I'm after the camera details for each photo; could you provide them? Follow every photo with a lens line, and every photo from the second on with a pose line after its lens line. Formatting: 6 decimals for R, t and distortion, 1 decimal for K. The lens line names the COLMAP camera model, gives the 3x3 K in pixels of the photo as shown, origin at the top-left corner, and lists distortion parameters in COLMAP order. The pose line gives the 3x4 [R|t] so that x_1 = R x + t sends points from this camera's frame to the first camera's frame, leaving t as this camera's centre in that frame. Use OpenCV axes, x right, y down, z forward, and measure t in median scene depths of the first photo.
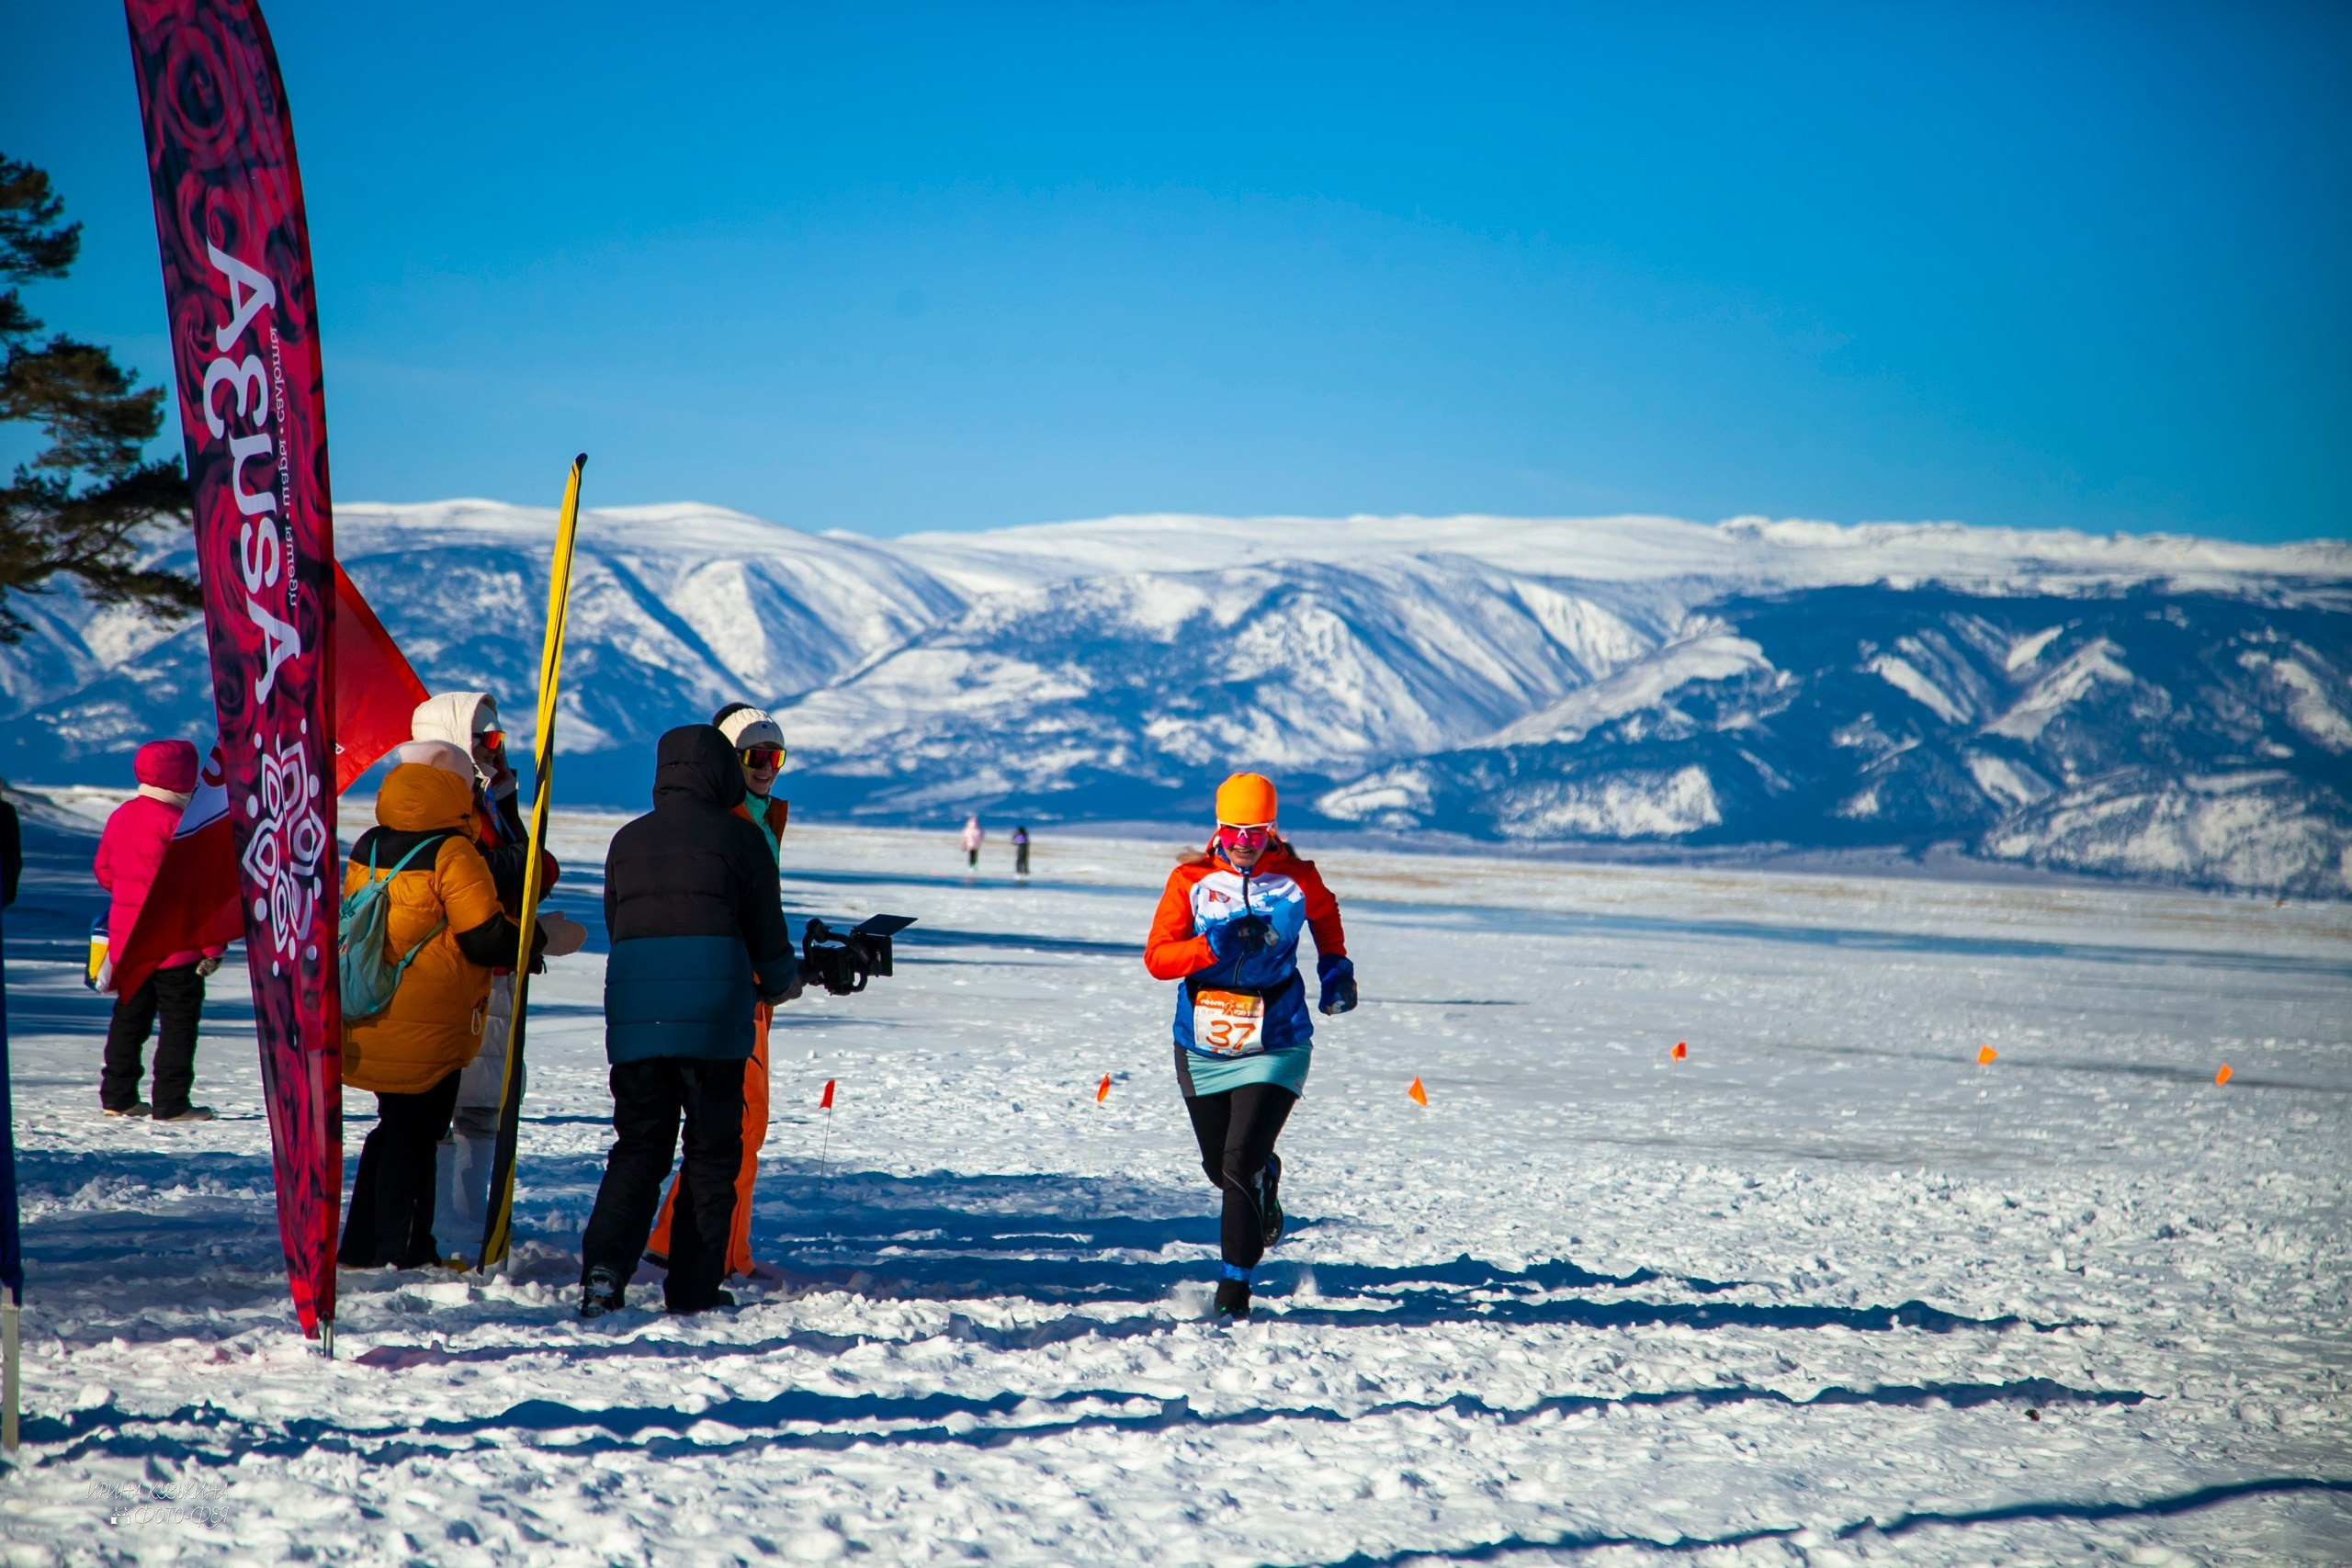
lens RADIAL K [[7251.9, 0, 1176.0], [0, 7251.9, 784.0], [0, 0, 1]] dist [0.283950, 0.758918]
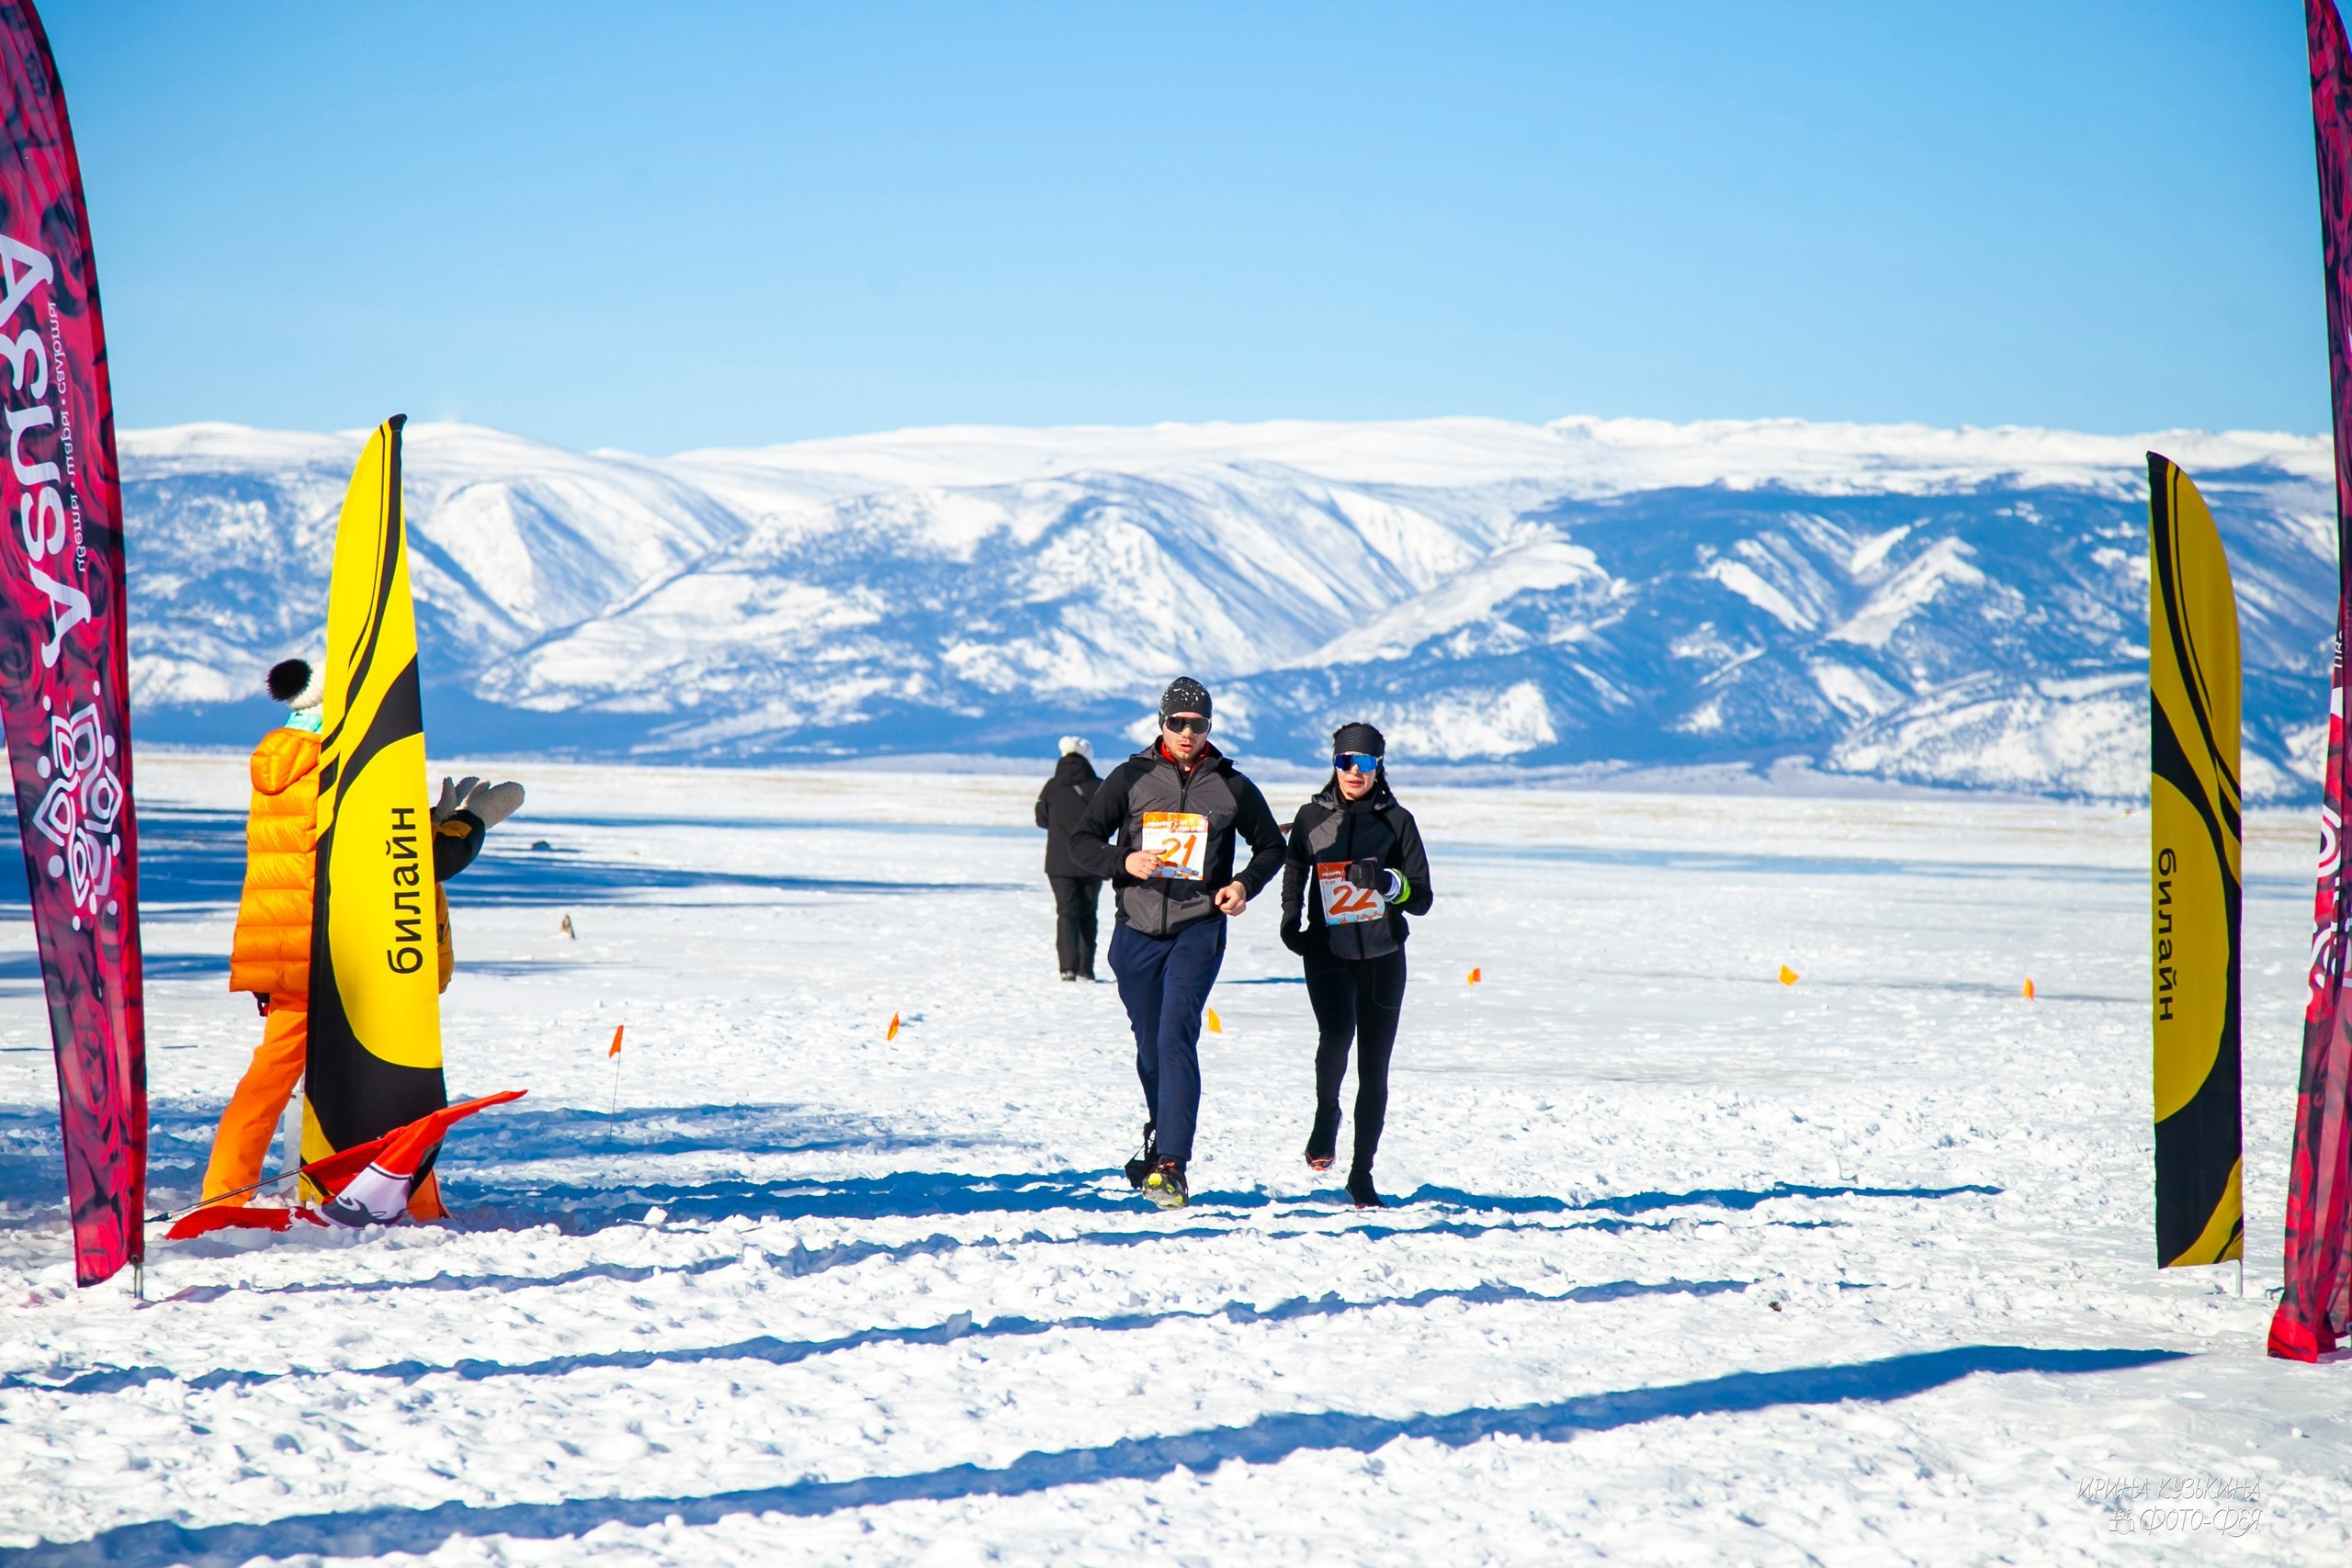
lens RADIAL K [[6767.9, 0, 1176.0], [0, 6767.9, 784.0], [0, 0, 1]] dist [0.241262, 0.527046]
pose [[0.999133, -0.023236, 0.034535, -0.004630], [0.022939, 0.999697, 0.008972, 0.001826], [-0.034733, -0.008172, 0.999363, 0.121736]]
